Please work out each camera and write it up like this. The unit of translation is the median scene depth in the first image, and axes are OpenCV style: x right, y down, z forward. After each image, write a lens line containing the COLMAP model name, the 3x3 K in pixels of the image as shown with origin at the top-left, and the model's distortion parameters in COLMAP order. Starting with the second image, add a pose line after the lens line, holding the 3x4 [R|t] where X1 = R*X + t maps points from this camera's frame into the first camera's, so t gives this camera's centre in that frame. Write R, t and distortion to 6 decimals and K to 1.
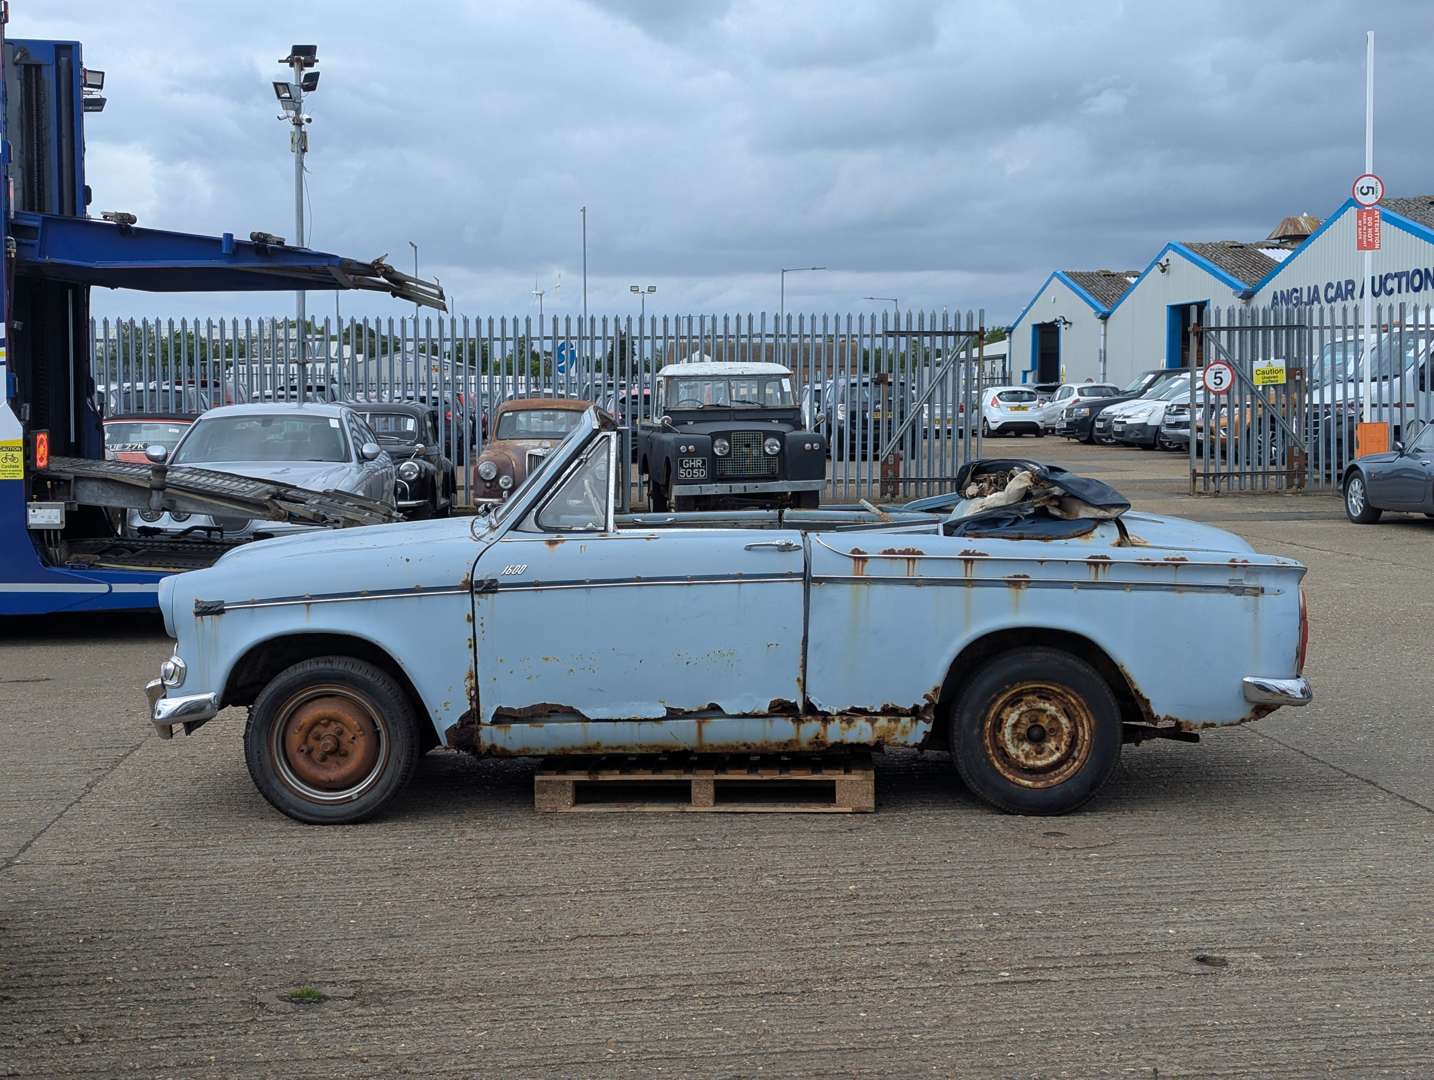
lens RADIAL K [[1994.3, 0, 708.6], [0, 1994.3, 539.5], [0, 0, 1]] dist [0.180418, -0.575815]
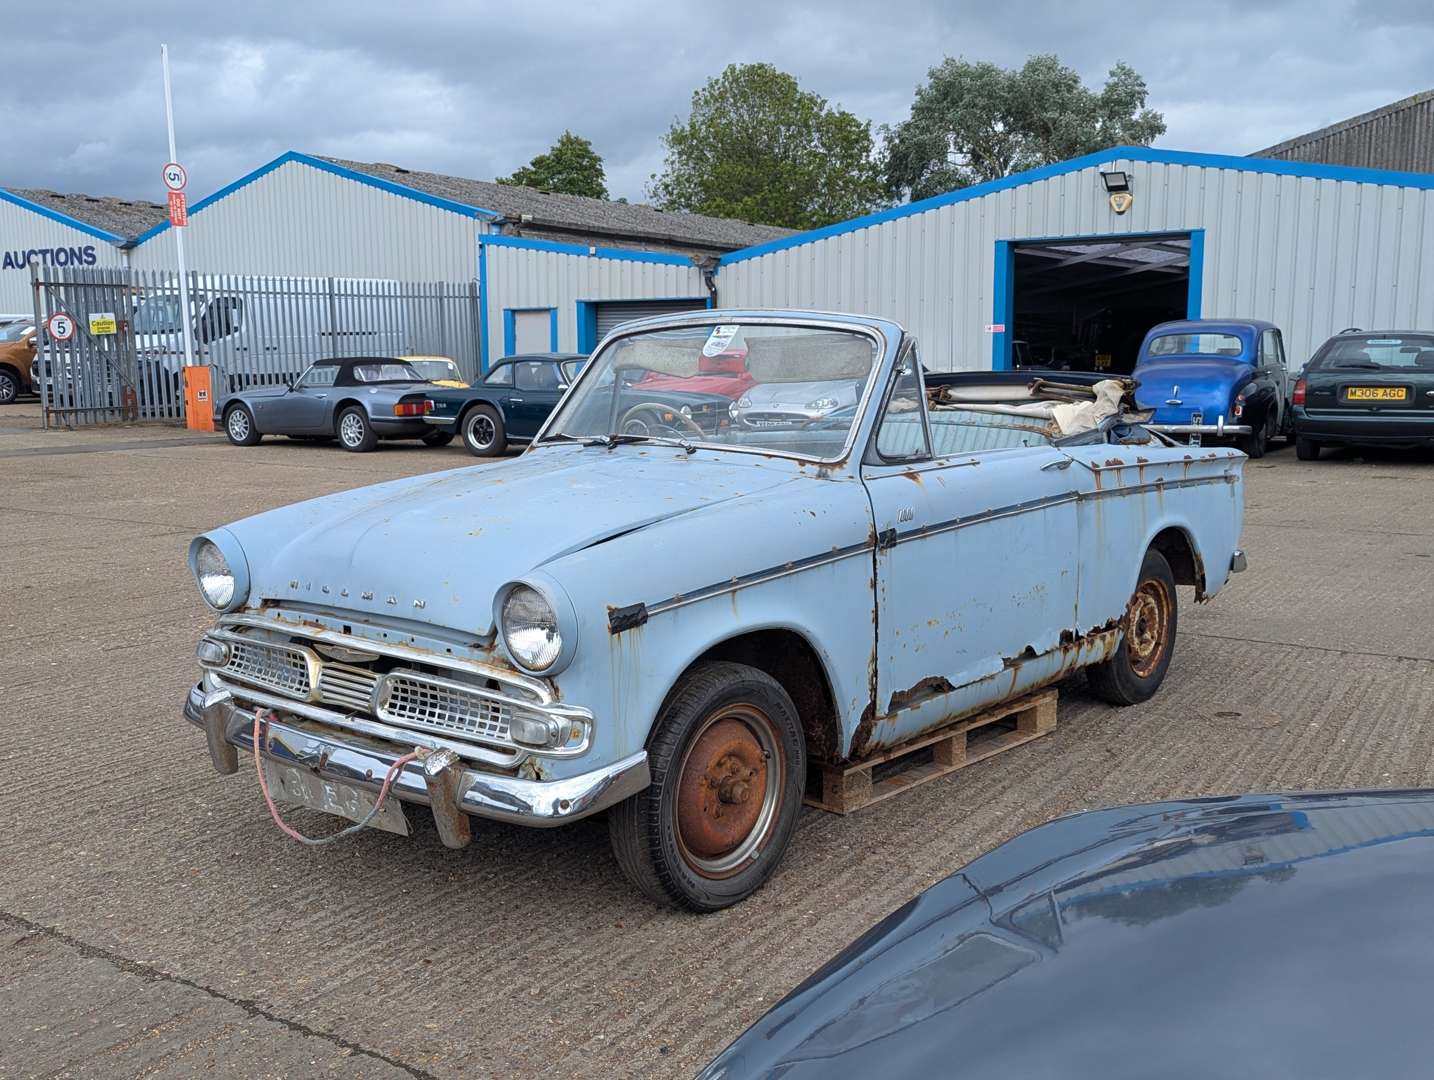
lens RADIAL K [[1404.4, 0, 711.1], [0, 1404.4, 541.7], [0, 0, 1]] dist [0.079945, -0.087109]
pose [[0.636943, -0.099394, 0.764477, -0.552427], [0.054037, 0.994971, 0.084340, -0.023699], [-0.769015, -0.012409, 0.639111, 0.697909]]
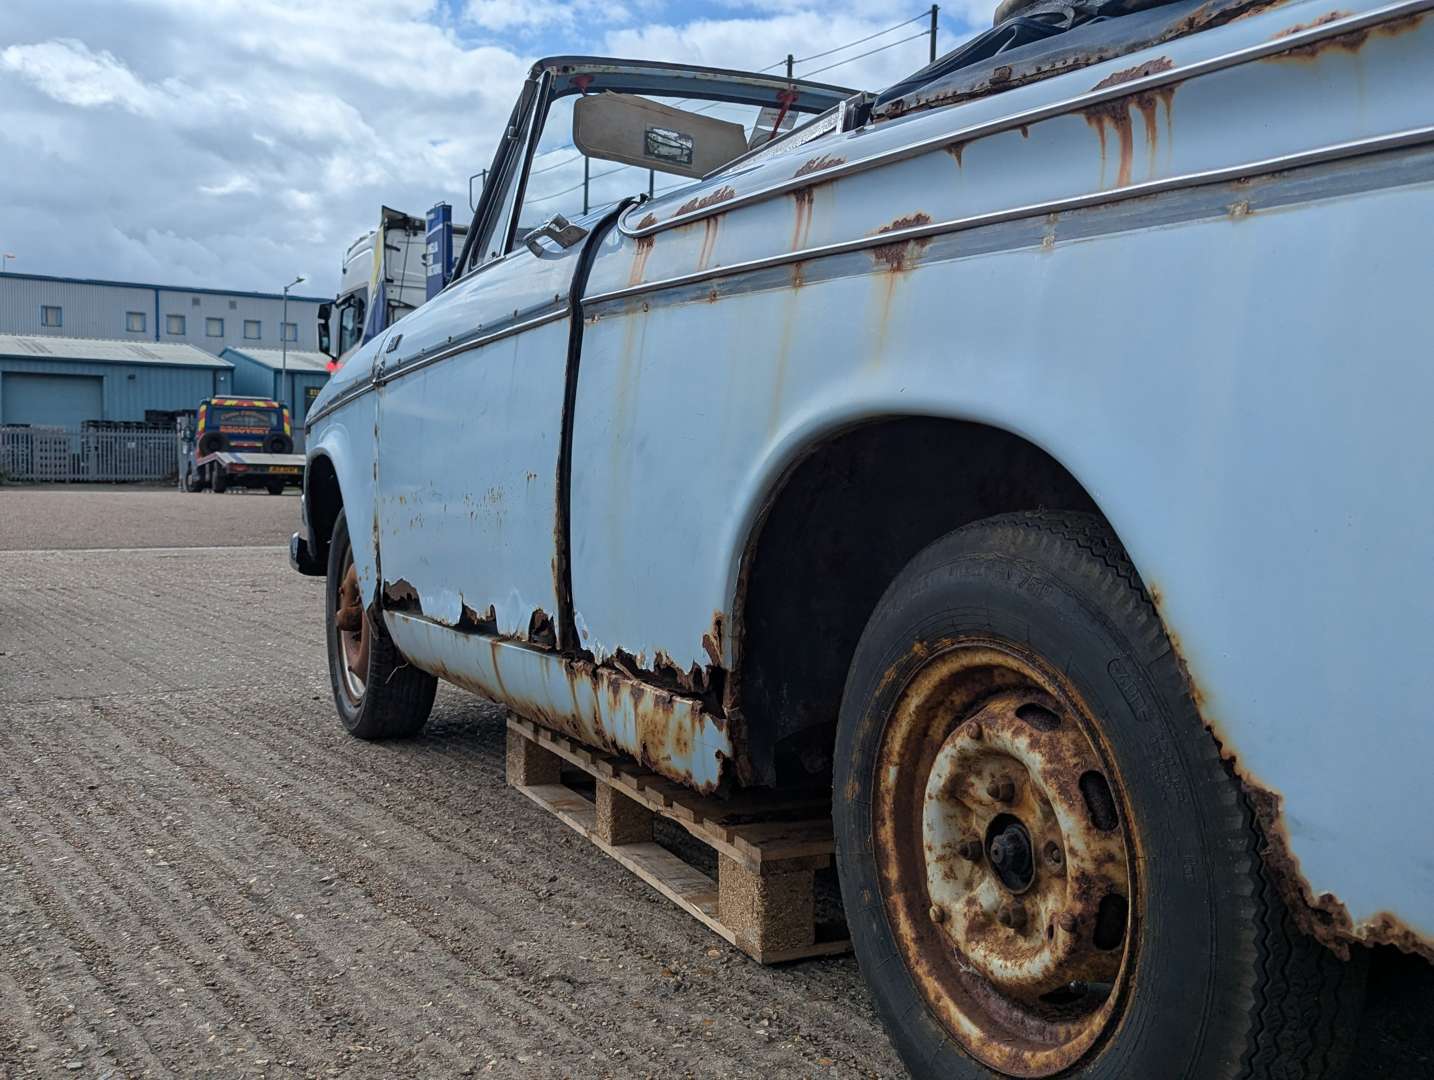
lens RADIAL K [[1404.4, 0, 711.1], [0, 1404.4, 541.7], [0, 0, 1]] dist [0.079945, -0.087109]
pose [[0.470504, 0.052702, -0.880823, 0.301732], [-0.077529, 0.996823, 0.018230, 0.057362], [0.878986, 0.059712, 0.473095, 0.879241]]
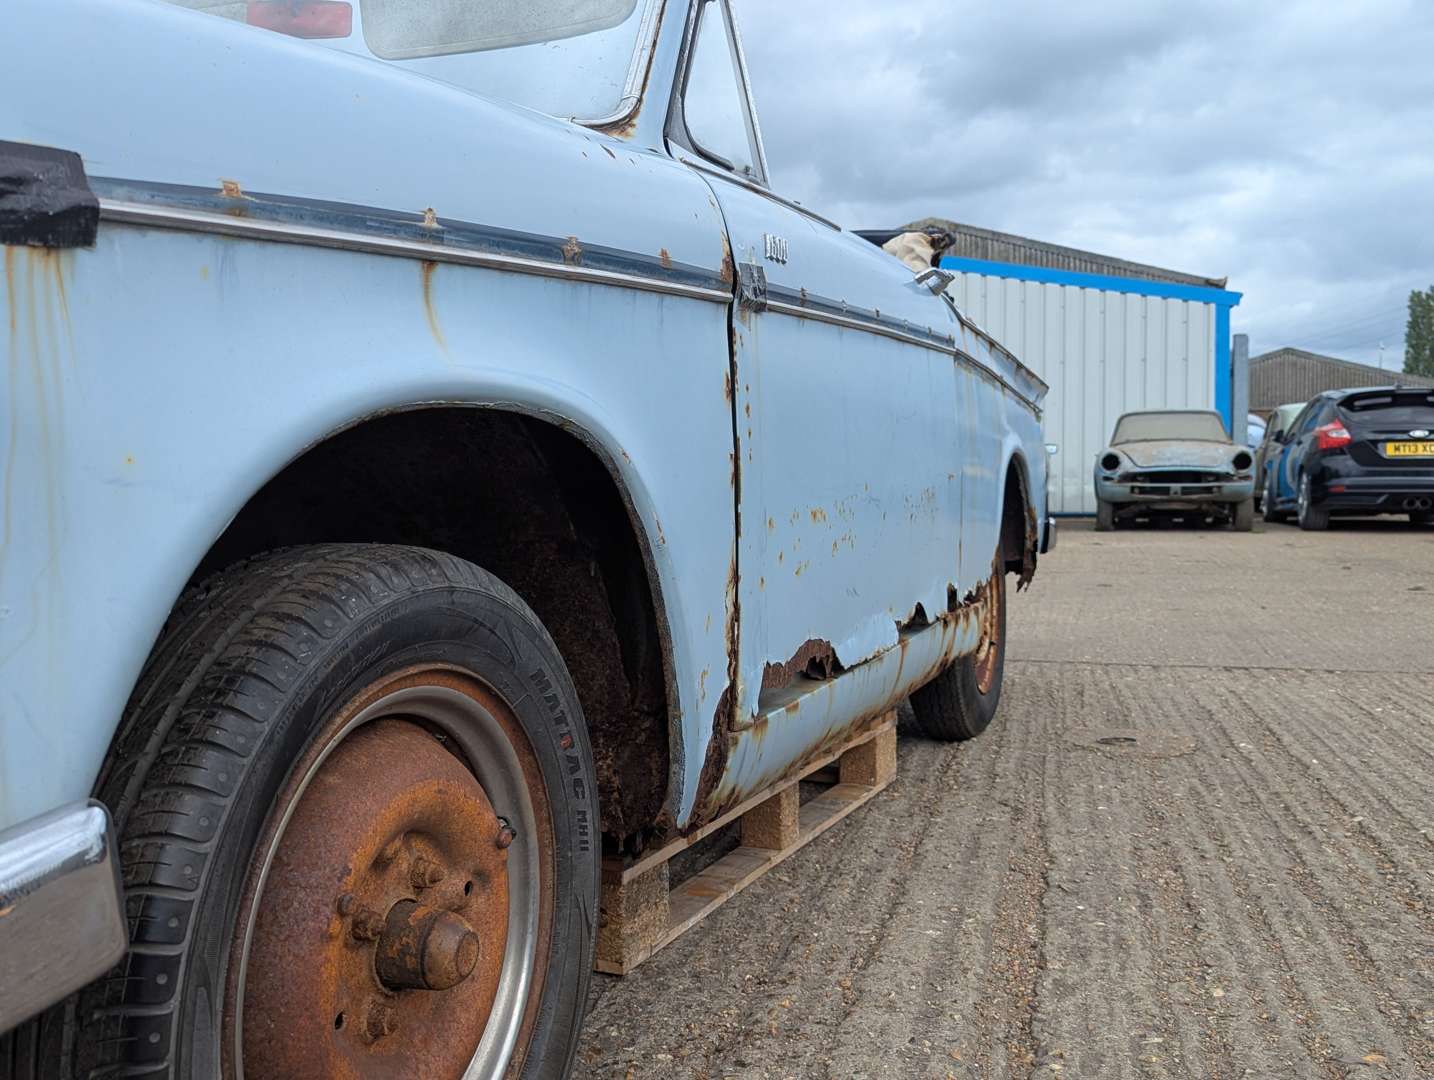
lens RADIAL K [[1404.4, 0, 711.1], [0, 1404.4, 541.7], [0, 0, 1]] dist [0.079945, -0.087109]
pose [[0.352223, -0.037940, 0.935147, -0.317508], [0.073250, 0.997231, 0.012869, 0.059189], [-0.933045, 0.063967, 0.354027, 0.913527]]
